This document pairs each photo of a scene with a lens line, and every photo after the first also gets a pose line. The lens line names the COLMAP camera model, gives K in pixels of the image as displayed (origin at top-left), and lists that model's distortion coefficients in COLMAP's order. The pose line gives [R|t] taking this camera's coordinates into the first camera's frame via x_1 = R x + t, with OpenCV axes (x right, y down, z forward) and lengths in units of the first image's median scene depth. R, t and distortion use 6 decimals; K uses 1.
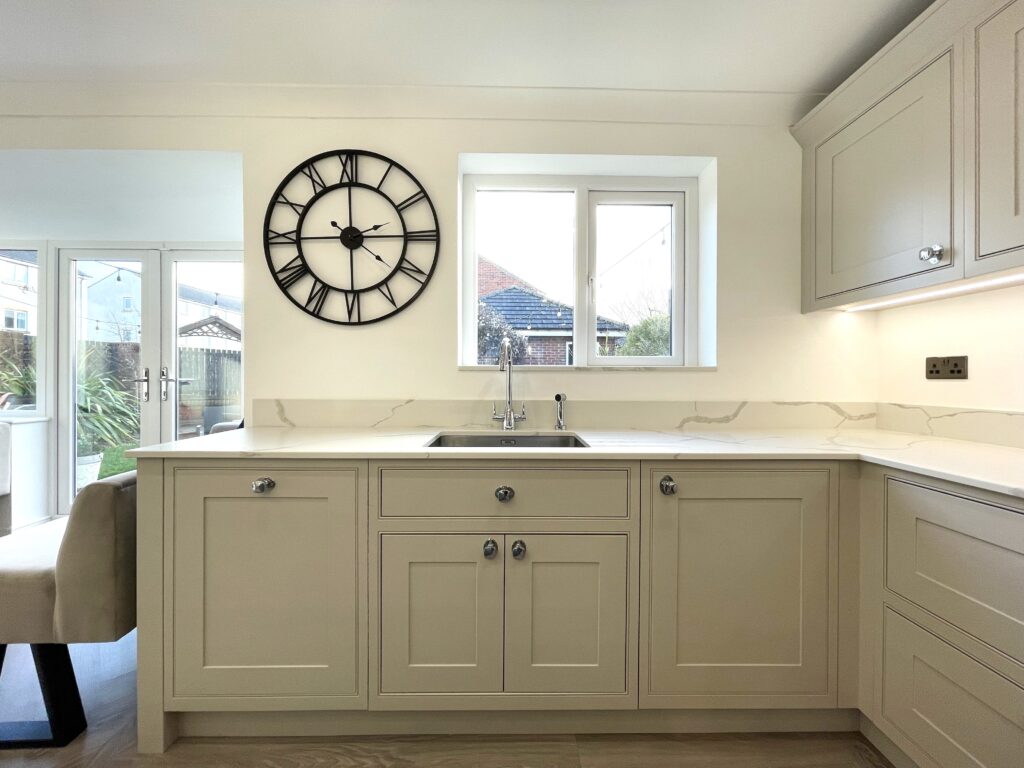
lens RADIAL K [[417.0, 0, 514.9], [0, 417.0, 378.8], [0, 0, 1]] dist [-0.002896, 0.000091]
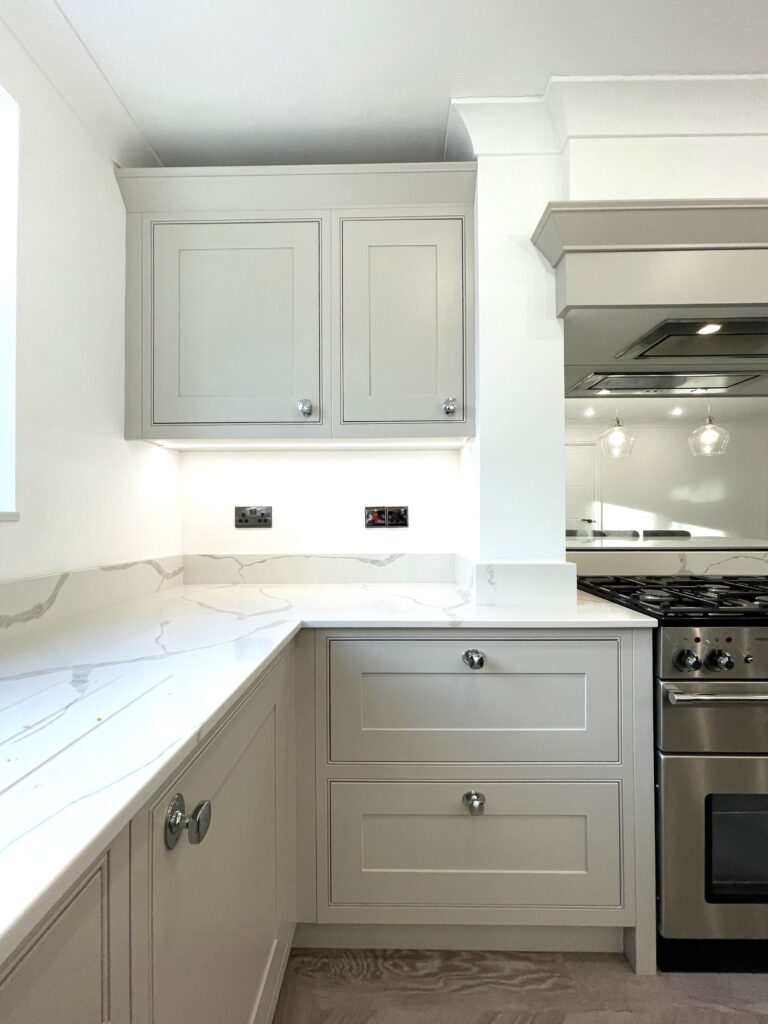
lens RADIAL K [[417.0, 0, 390.9], [0, 417.0, 515.4], [0, 0, 1]] dist [-0.002896, 0.000091]
pose [[0.028379, 0.007346, 0.999570, -0.010298], [0.006918, 0.999948, -0.007545, -0.019739], [-0.999573, 0.007129, 0.028327, 0.598014]]
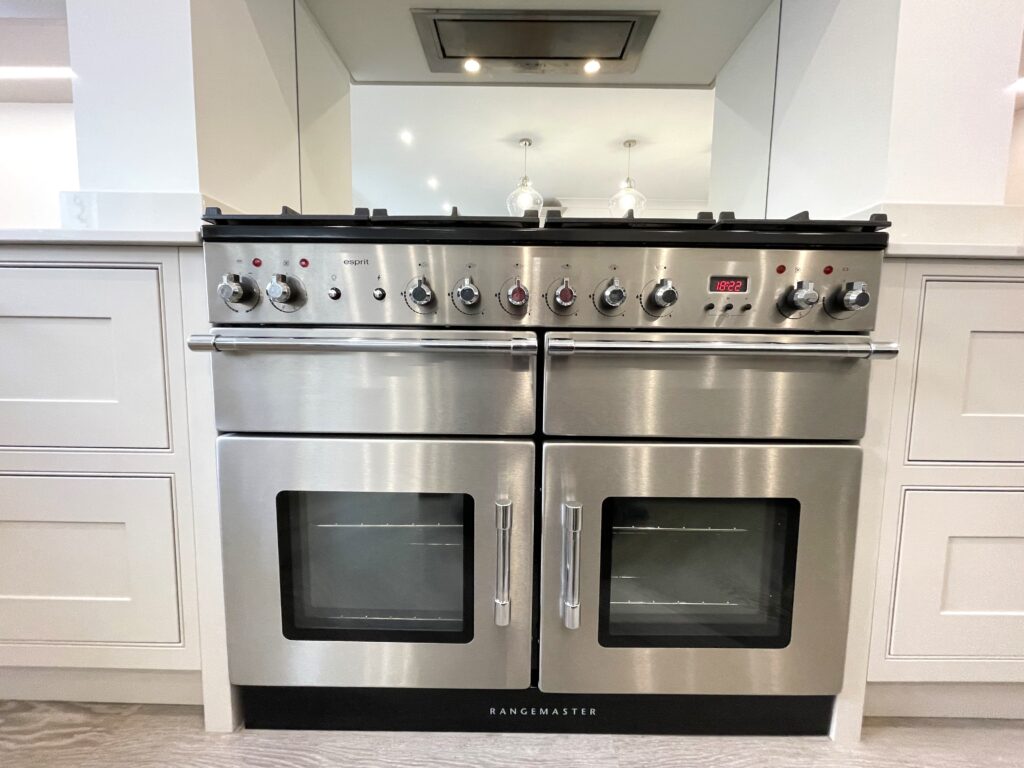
lens RADIAL K [[417.0, 0, 514.9], [0, 417.0, 378.8], [0, 0, 1]] dist [-0.002896, 0.000091]
pose [[0.018134, -0.089182, 0.995850, 0.215501], [-0.011593, 0.995928, 0.089400, 0.239577], [-0.999768, -0.013166, 0.017027, -0.104437]]
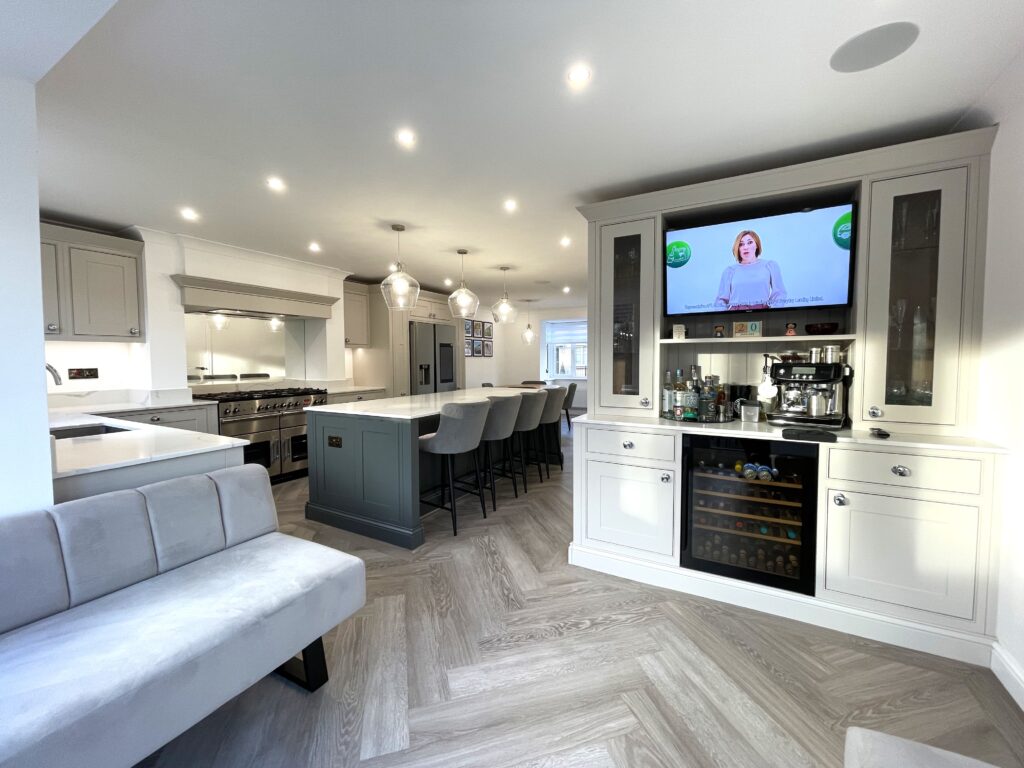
lens RADIAL K [[413.9, 0, 516.5], [0, 413.9, 382.9], [0, 0, 1]] dist [-0.001893, 0.000280]
pose [[-0.870172, -0.028452, 0.491926, -1.897817], [0.001962, 0.998124, 0.061199, -0.099447], [-0.492744, 0.054219, -0.868483, 1.369460]]
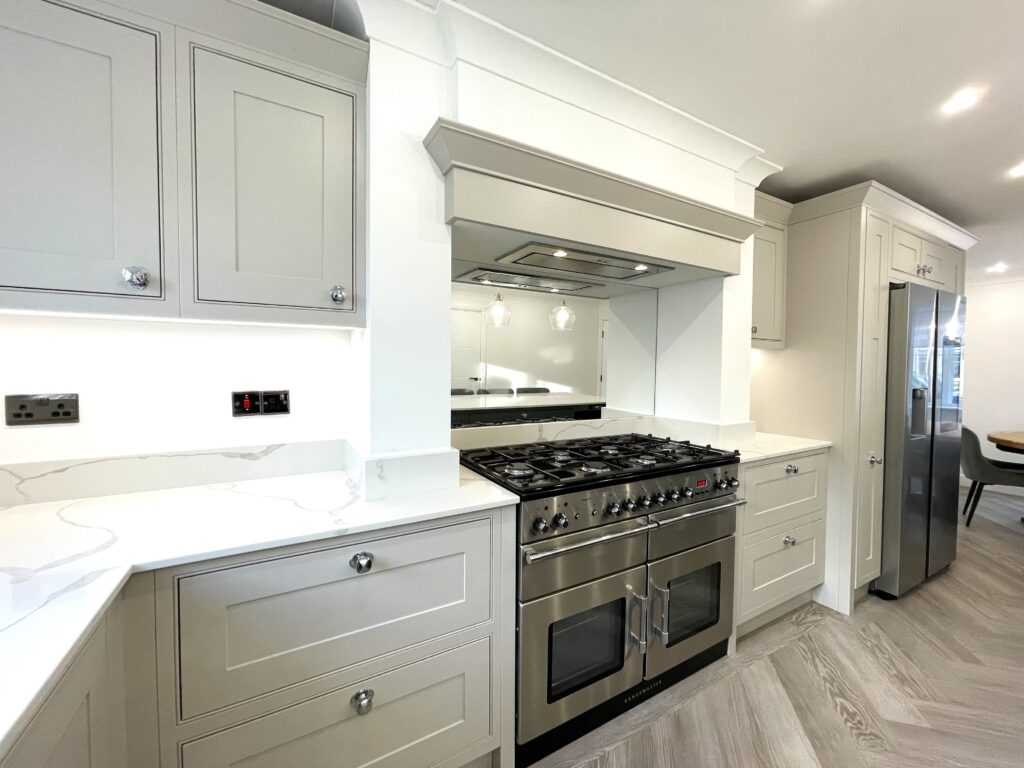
lens RADIAL K [[410.7, 0, 514.5], [0, 410.7, 378.3], [0, 0, 1]] dist [-0.004738, 0.000114]
pose [[-0.484467, -0.030846, 0.874266, -0.020585], [-0.006926, 0.999482, 0.031426, -0.107256], [-0.874782, 0.009170, -0.484430, 0.588129]]
